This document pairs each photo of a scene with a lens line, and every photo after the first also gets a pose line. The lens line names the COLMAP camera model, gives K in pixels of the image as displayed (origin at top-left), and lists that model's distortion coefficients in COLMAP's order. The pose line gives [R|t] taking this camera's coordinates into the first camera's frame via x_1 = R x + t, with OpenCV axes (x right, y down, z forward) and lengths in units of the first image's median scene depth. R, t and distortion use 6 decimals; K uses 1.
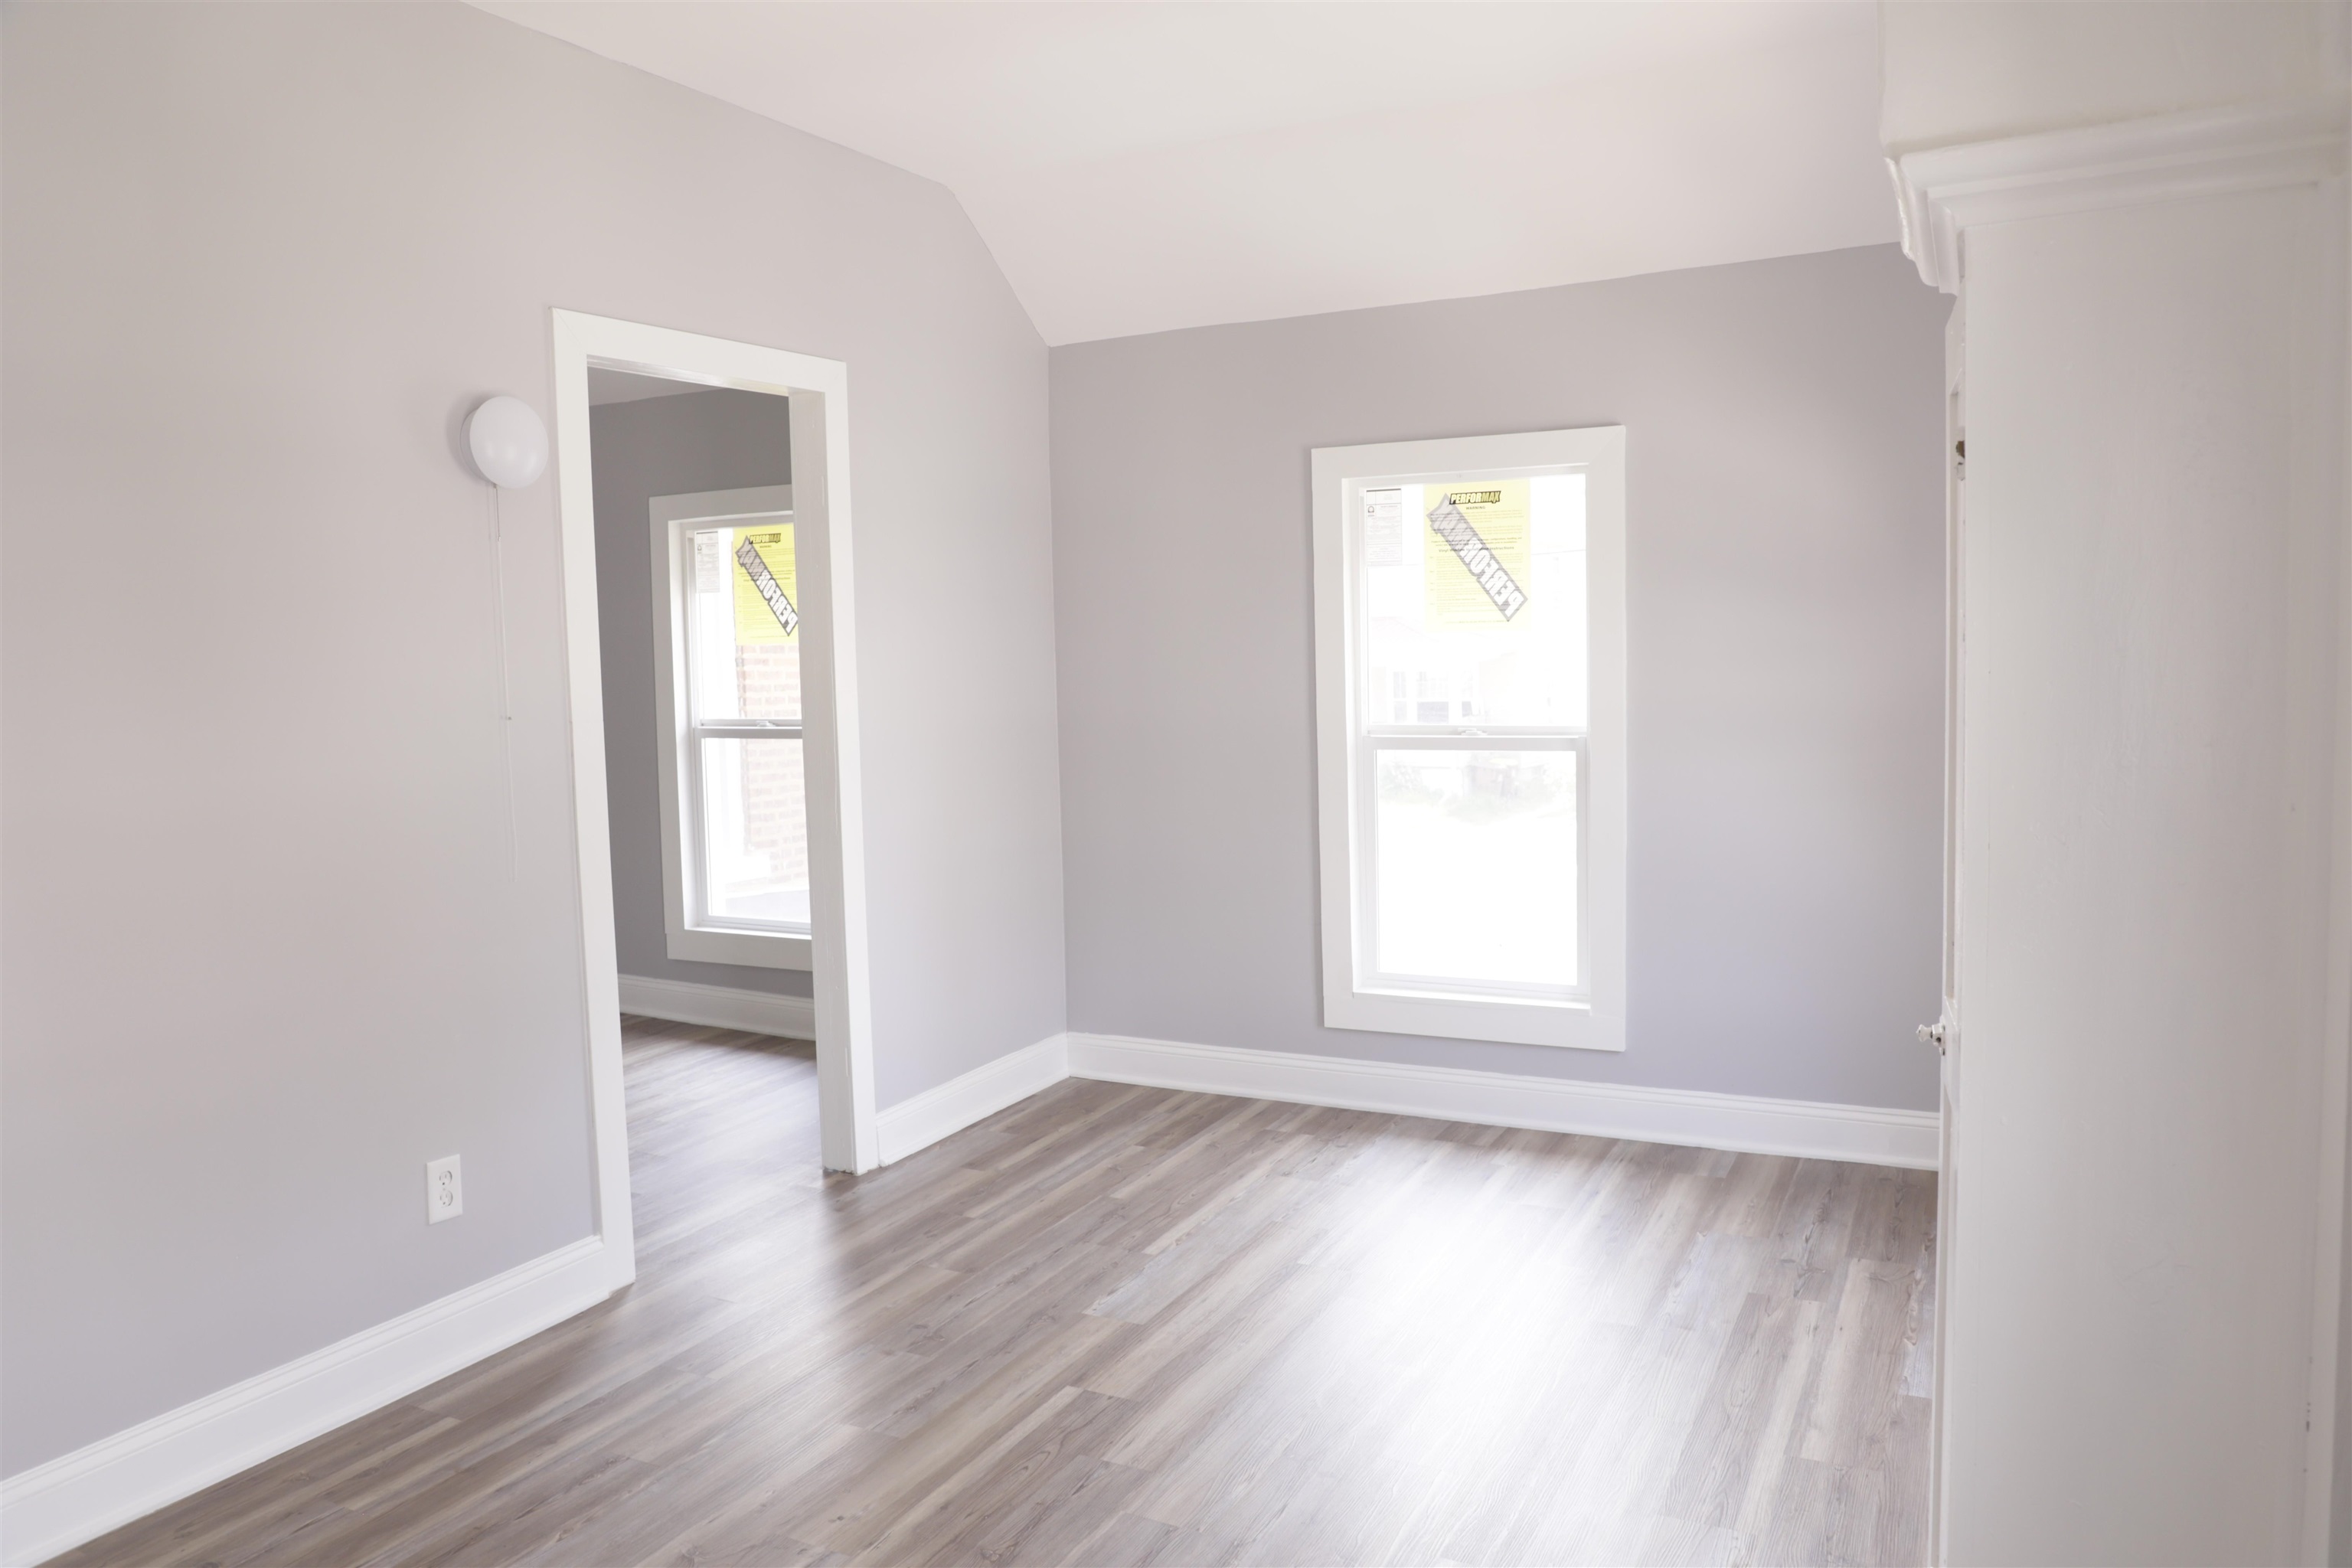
lens RADIAL K [[1636.4, 0, 1176.0], [0, 1636.4, 784.0], [0, 0, 1]] dist [-0.072814, 0.001573]
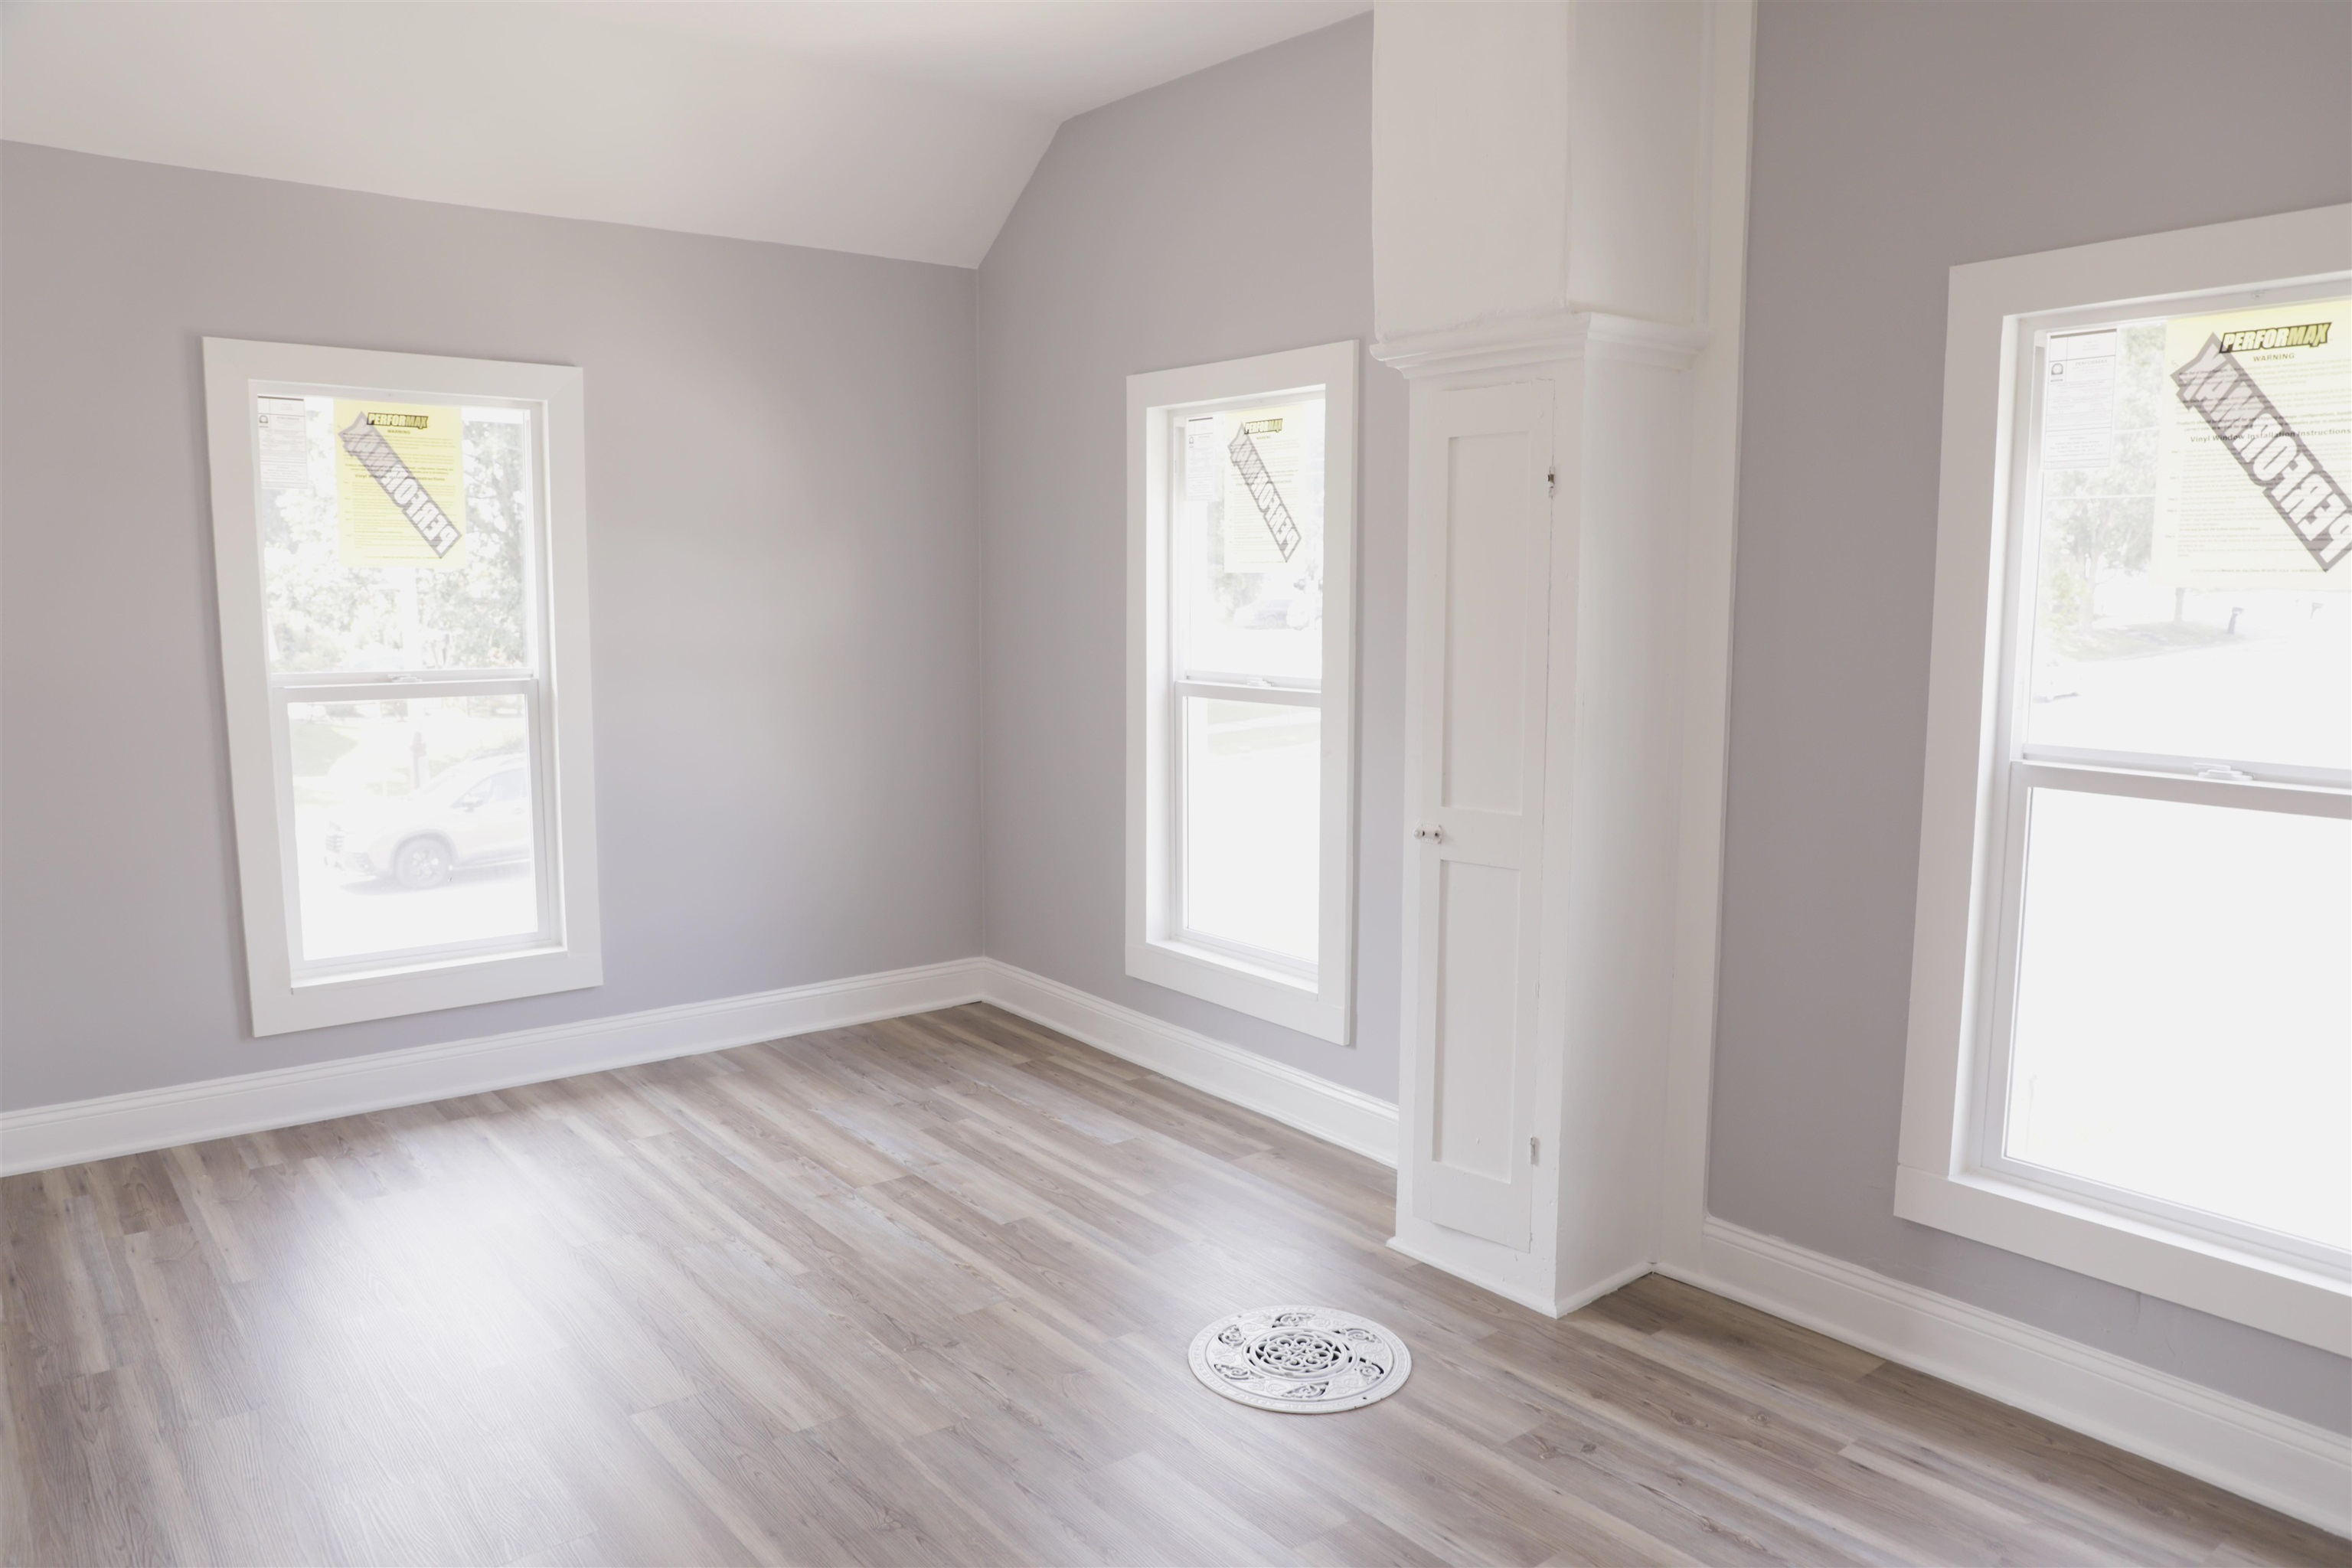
lens RADIAL K [[1616.8, 0, 1167.9], [0, 1616.8, 786.0], [0, 0, 1]] dist [-0.072186, 0.040040]
pose [[0.401136, -0.083446, 0.912210, -0.488325], [0.063379, 0.995984, 0.063239, -0.001048], [-0.913823, 0.032448, 0.404814, 0.261778]]
